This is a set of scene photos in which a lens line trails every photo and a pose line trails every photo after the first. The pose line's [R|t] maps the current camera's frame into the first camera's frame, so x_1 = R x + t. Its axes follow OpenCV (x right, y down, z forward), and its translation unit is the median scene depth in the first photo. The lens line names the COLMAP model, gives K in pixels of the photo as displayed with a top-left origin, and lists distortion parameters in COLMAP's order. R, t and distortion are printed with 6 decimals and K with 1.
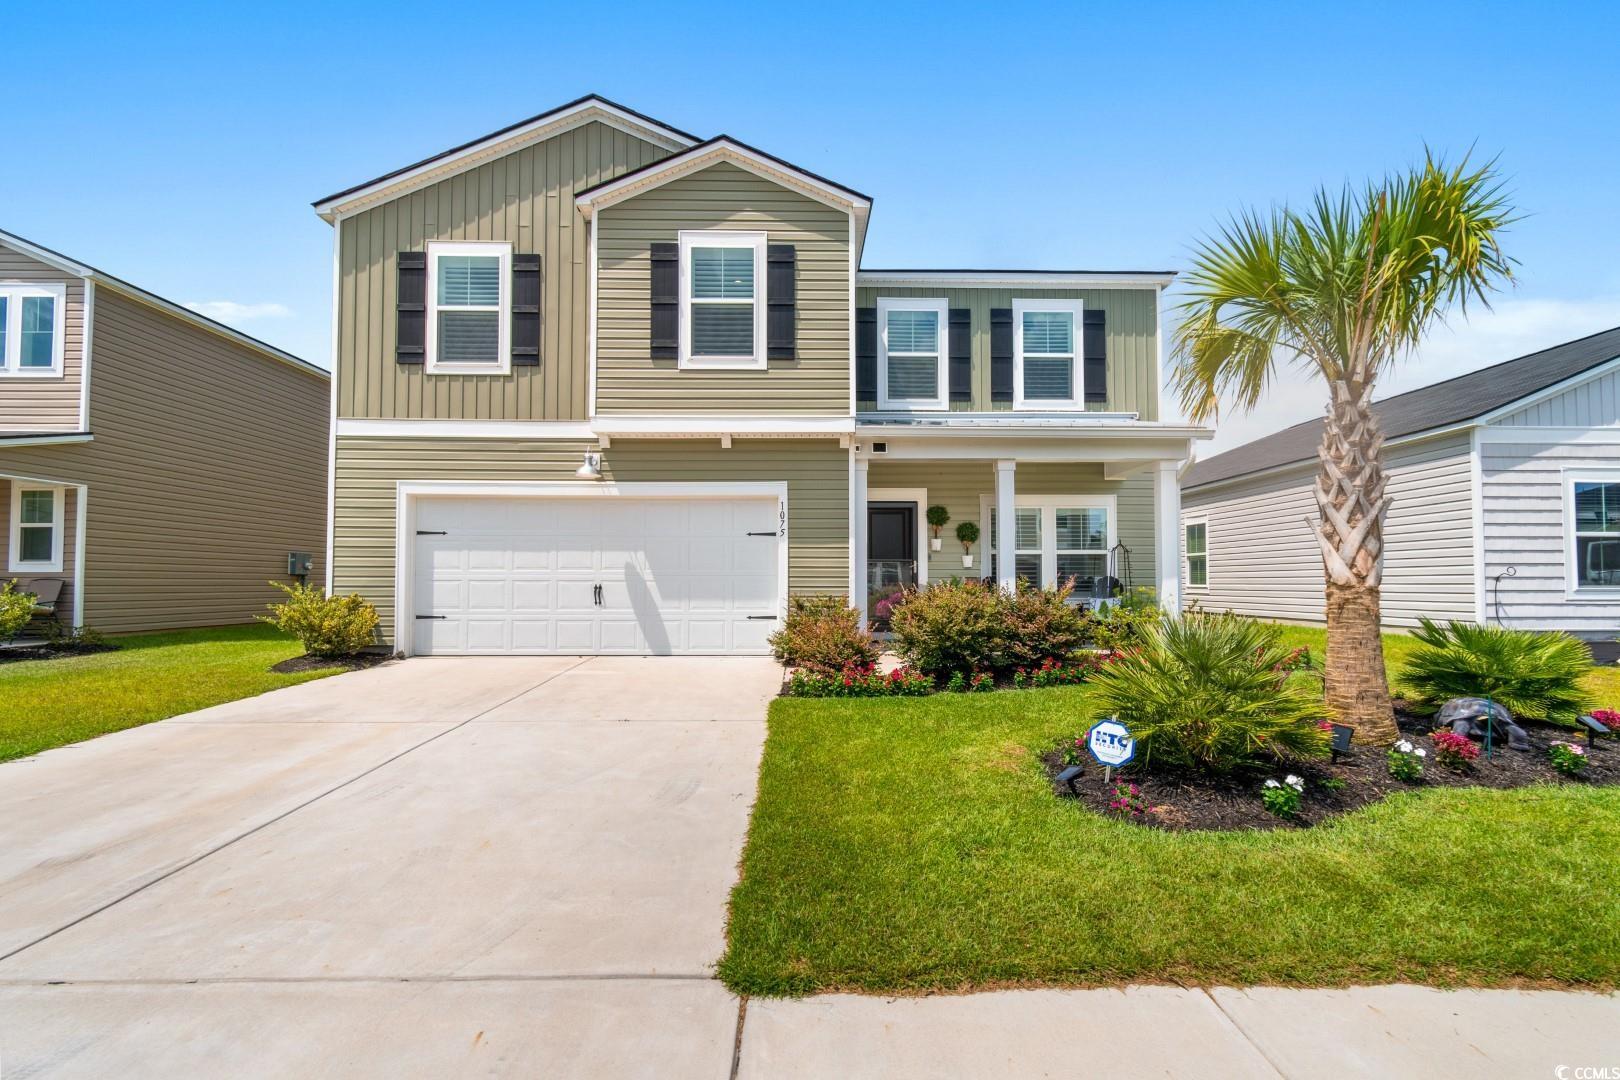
lens RADIAL K [[769.0, 0, 810.0], [0, 769.0, 540.0], [0, 0, 1]] dist [-0.003900, -0.001163]
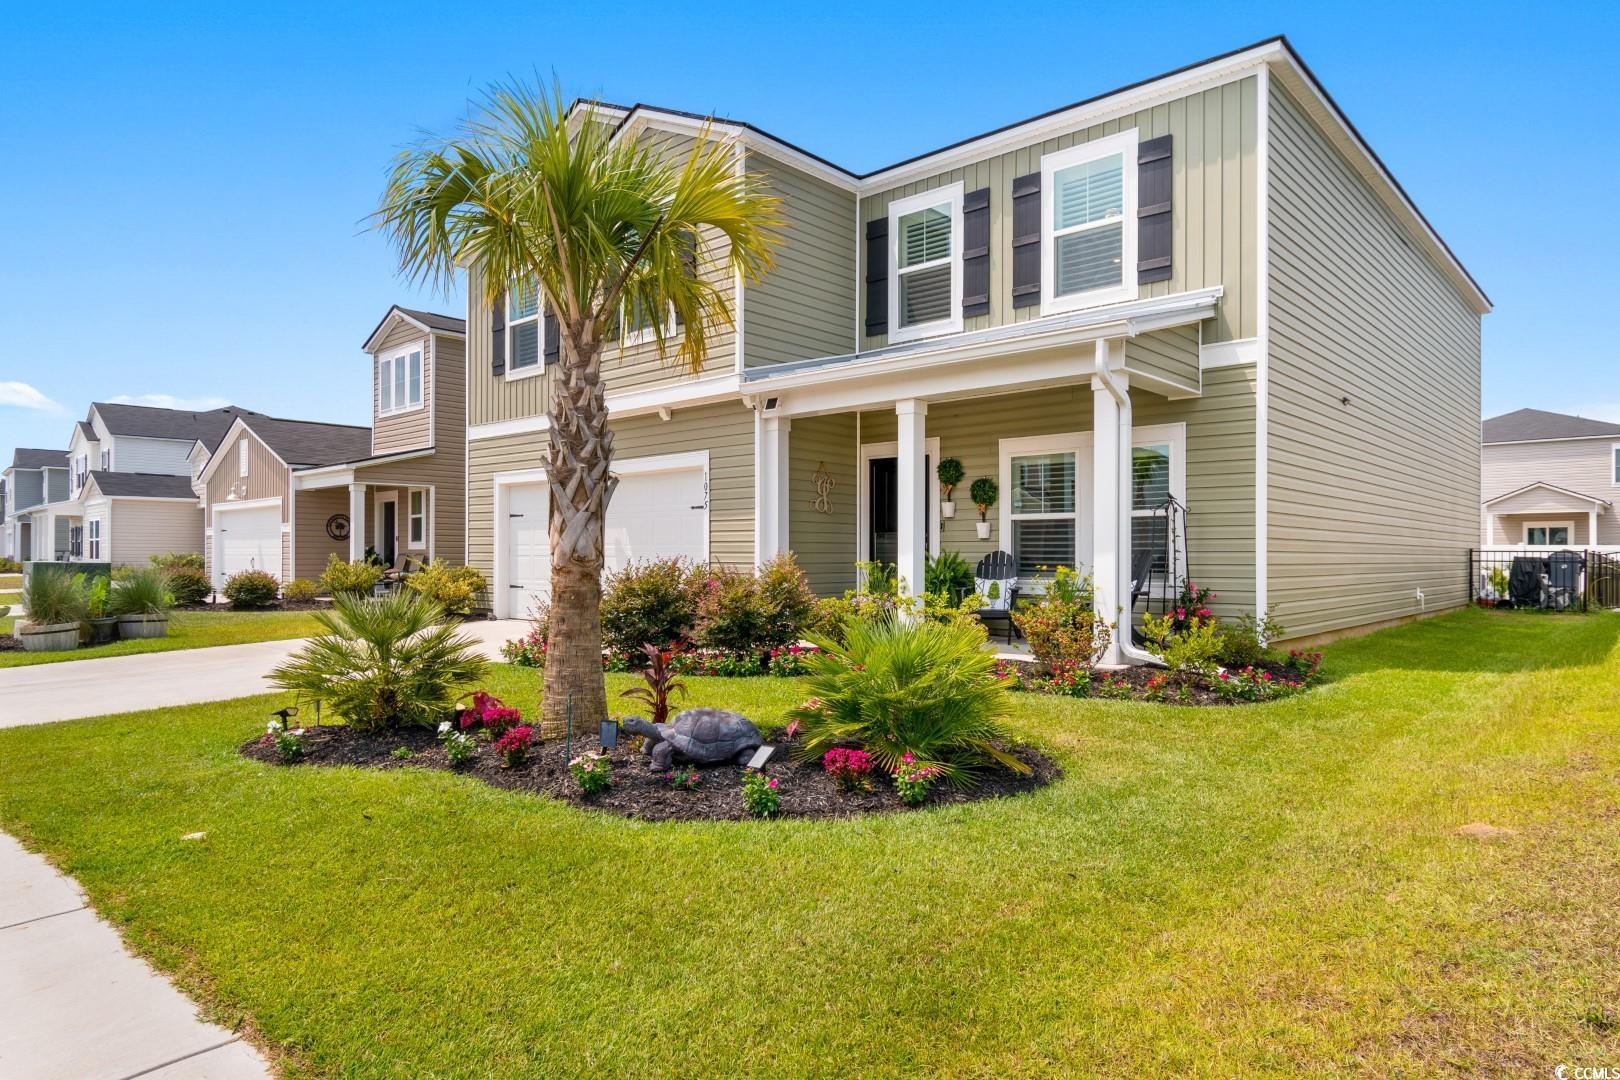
lens RADIAL K [[951.8, 0, 810.0], [0, 951.8, 540.0], [0, 0, 1]] dist [0.044033, 0.000032]
pose [[0.725585, -0.009122, -0.688072, 0.720653], [0.038296, 0.998898, 0.027140, 0.005330], [0.687066, -0.046043, 0.725135, 0.202796]]
